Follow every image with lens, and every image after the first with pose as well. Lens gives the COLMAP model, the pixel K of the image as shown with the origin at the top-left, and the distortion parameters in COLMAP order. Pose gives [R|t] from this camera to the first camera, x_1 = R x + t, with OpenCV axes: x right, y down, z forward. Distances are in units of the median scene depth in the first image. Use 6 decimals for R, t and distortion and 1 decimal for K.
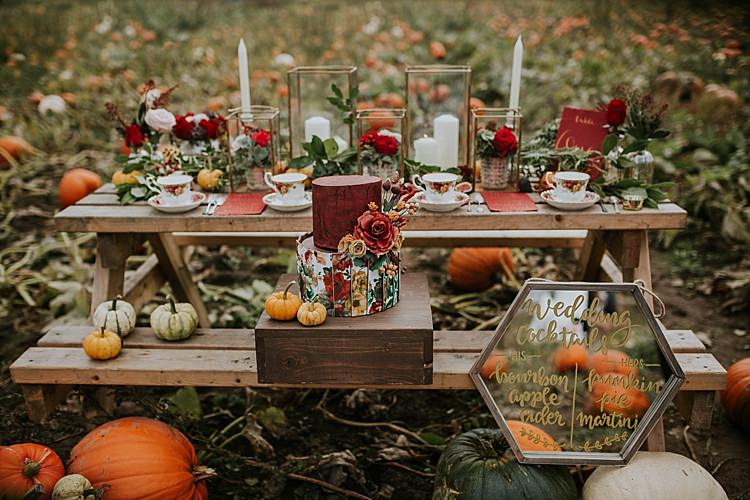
lens RADIAL K [[757.6, 0, 374.9], [0, 757.6, 249.8], [0, 0, 1]] dist [-0.000095, 0.000000]
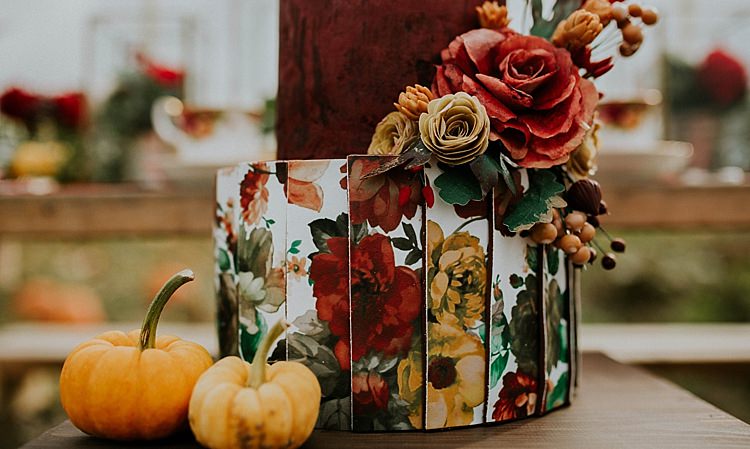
lens RADIAL K [[790.3, 0, 375.3], [0, 790.3, 224.9], [0, 0, 1]] dist [-0.002050, 0.000000]
pose [[0.999492, 0.004958, 0.031473, -0.054622], [0.005273, 0.948459, -0.316855, 0.106133], [-0.031422, 0.316860, 0.947952, 0.747891]]
